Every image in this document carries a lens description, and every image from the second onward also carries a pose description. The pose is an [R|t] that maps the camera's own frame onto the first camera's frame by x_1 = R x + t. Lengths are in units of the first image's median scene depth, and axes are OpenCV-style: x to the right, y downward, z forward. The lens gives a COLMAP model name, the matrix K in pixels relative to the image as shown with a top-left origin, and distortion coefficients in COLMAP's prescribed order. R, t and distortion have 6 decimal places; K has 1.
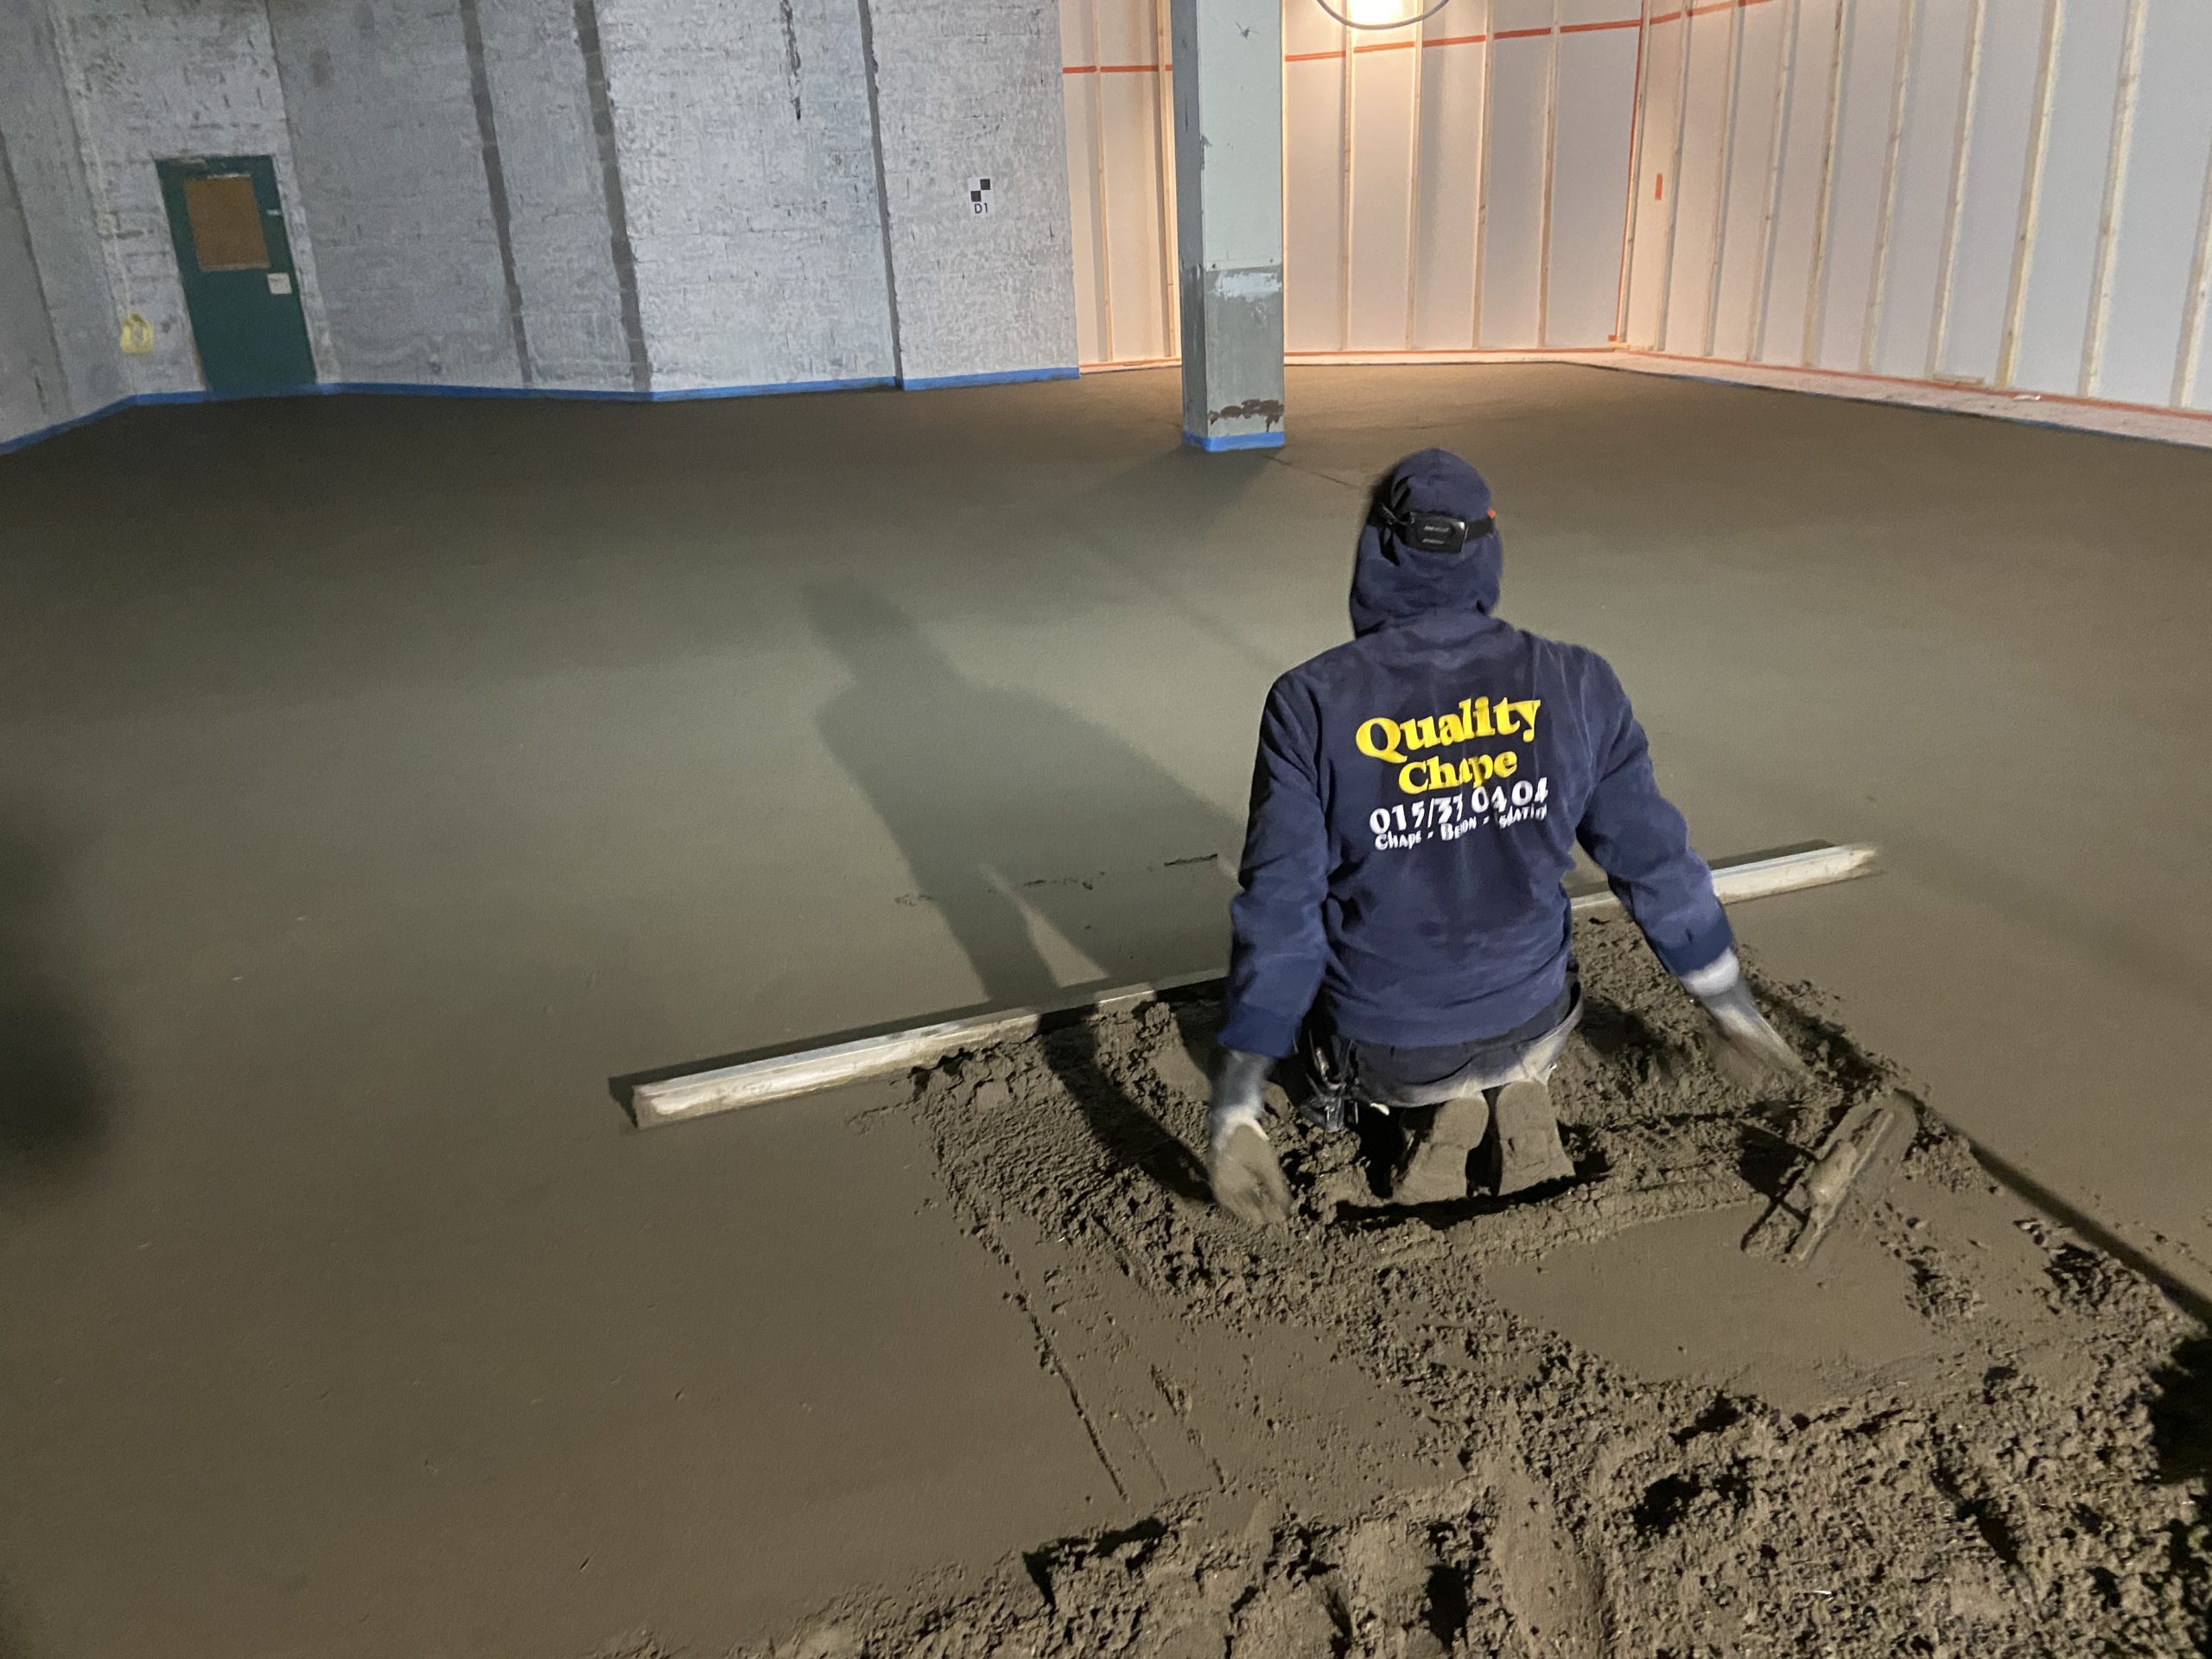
lens RADIAL K [[1654.6, 0, 1106.0], [0, 1654.6, 829.5], [0, 0, 1]] dist [0.120540, -0.148042]
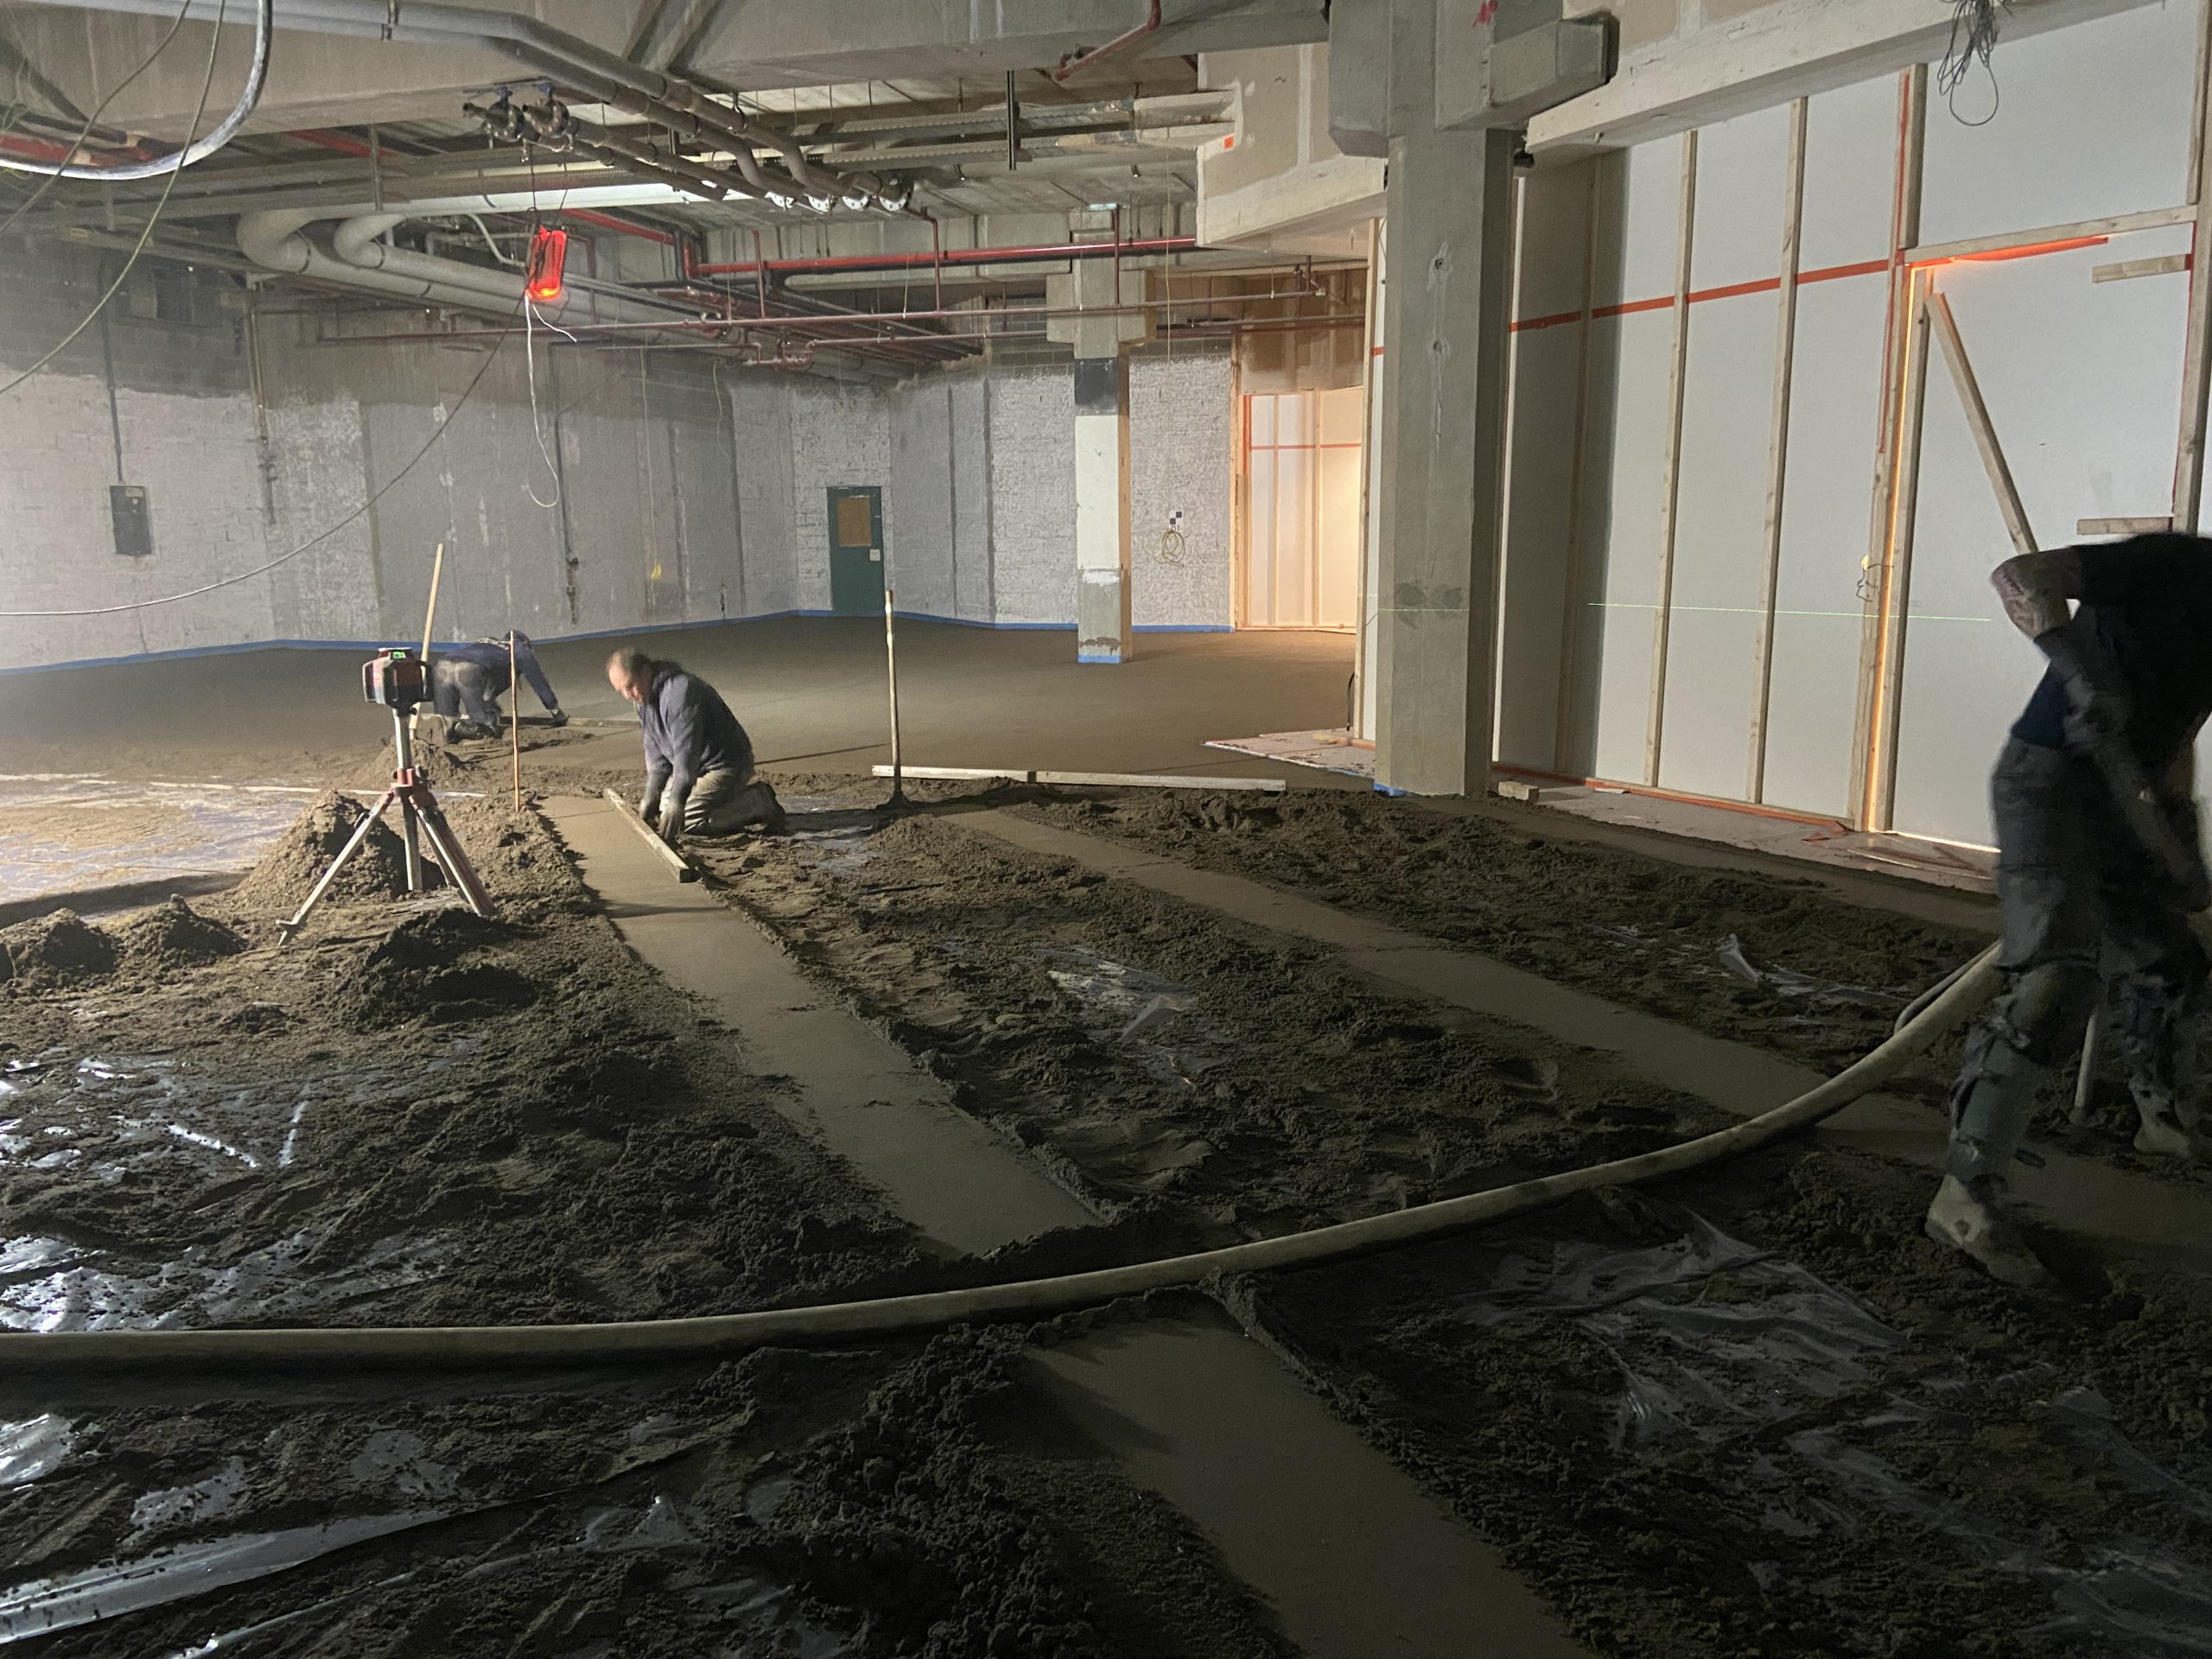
lens RADIAL K [[1654.6, 0, 1106.0], [0, 1654.6, 829.5], [0, 0, 1]] dist [0.120540, -0.148042]
pose [[0.843598, 0.133288, -0.520170, 0.710199], [-0.212915, 0.972328, -0.096150, 0.080971], [0.492961, 0.191863, 0.848633, -0.332862]]
